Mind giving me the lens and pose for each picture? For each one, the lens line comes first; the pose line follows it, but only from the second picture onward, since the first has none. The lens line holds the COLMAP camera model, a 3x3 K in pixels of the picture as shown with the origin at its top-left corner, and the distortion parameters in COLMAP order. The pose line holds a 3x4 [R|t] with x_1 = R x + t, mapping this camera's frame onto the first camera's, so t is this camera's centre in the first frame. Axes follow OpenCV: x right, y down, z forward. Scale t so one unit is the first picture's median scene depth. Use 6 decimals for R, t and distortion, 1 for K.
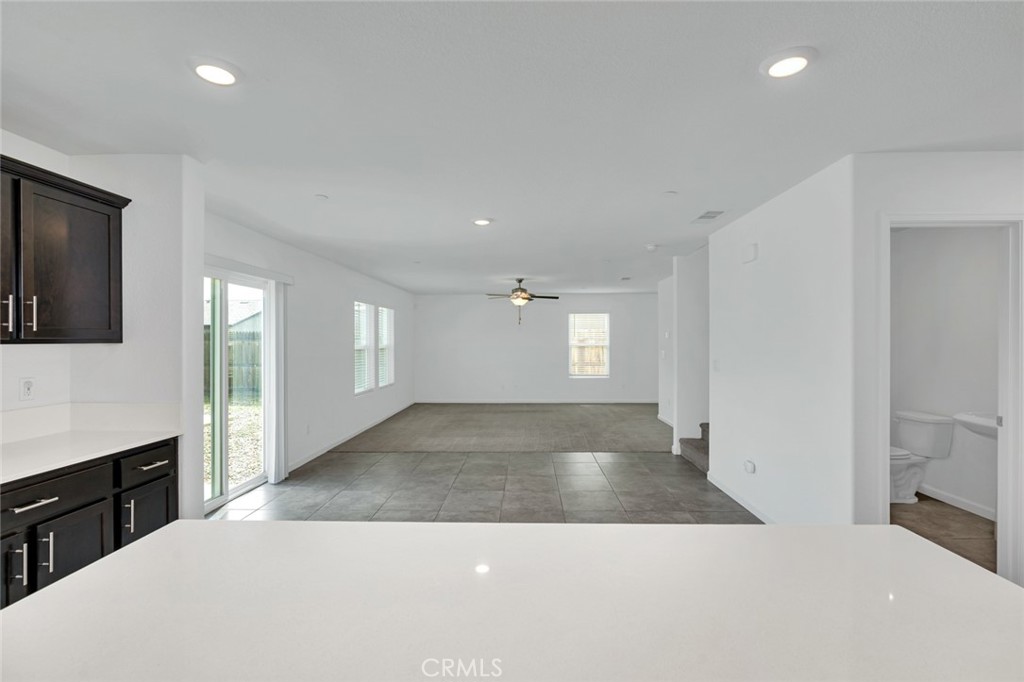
lens RADIAL K [[463.0, 0, 522.8], [0, 463.0, 339.7], [0, 0, 1]] dist [-0.003140, 0.000008]
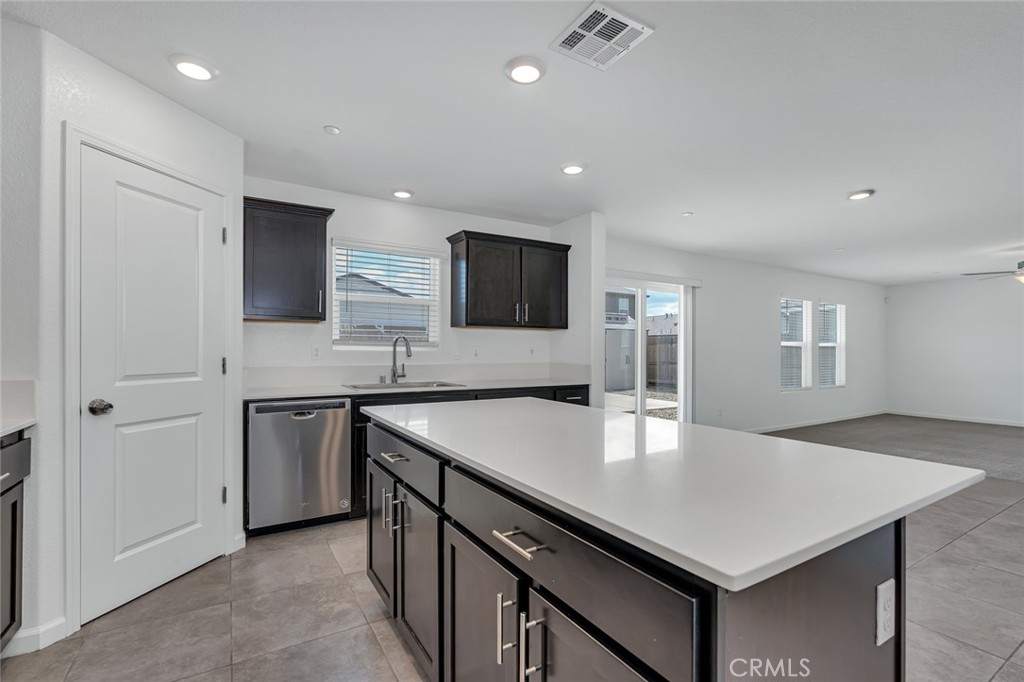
lens RADIAL K [[463.0, 0, 522.8], [0, 463.0, 339.7], [0, 0, 1]] dist [-0.003140, 0.000008]
pose [[0.548549, -0.015450, -0.835975, 0.151746], [-0.000532, 0.999823, -0.018827, 0.024922], [0.836118, 0.010773, 0.548444, -0.028571]]
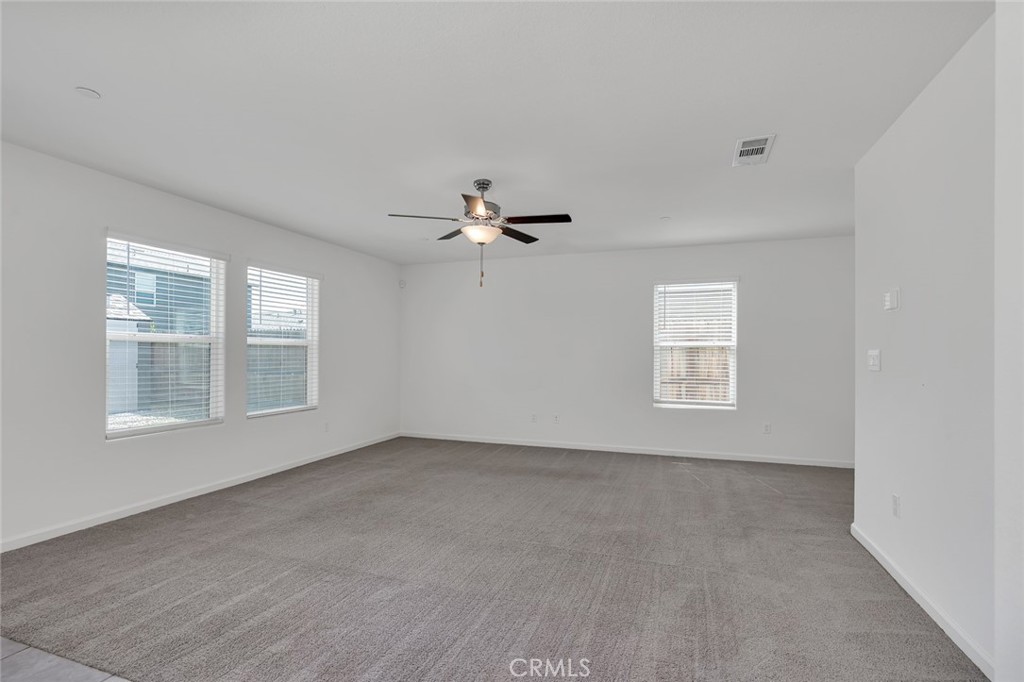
lens RADIAL K [[468.9, 0, 519.5], [0, 468.9, 351.7], [0, 0, 1]] dist [-0.001647, 0.000103]
pose [[0.948002, 0.005810, -0.318210, 0.167141], [-0.006054, 0.999982, 0.000223, 0.027820], [0.318206, 0.001715, 0.948020, 0.596176]]
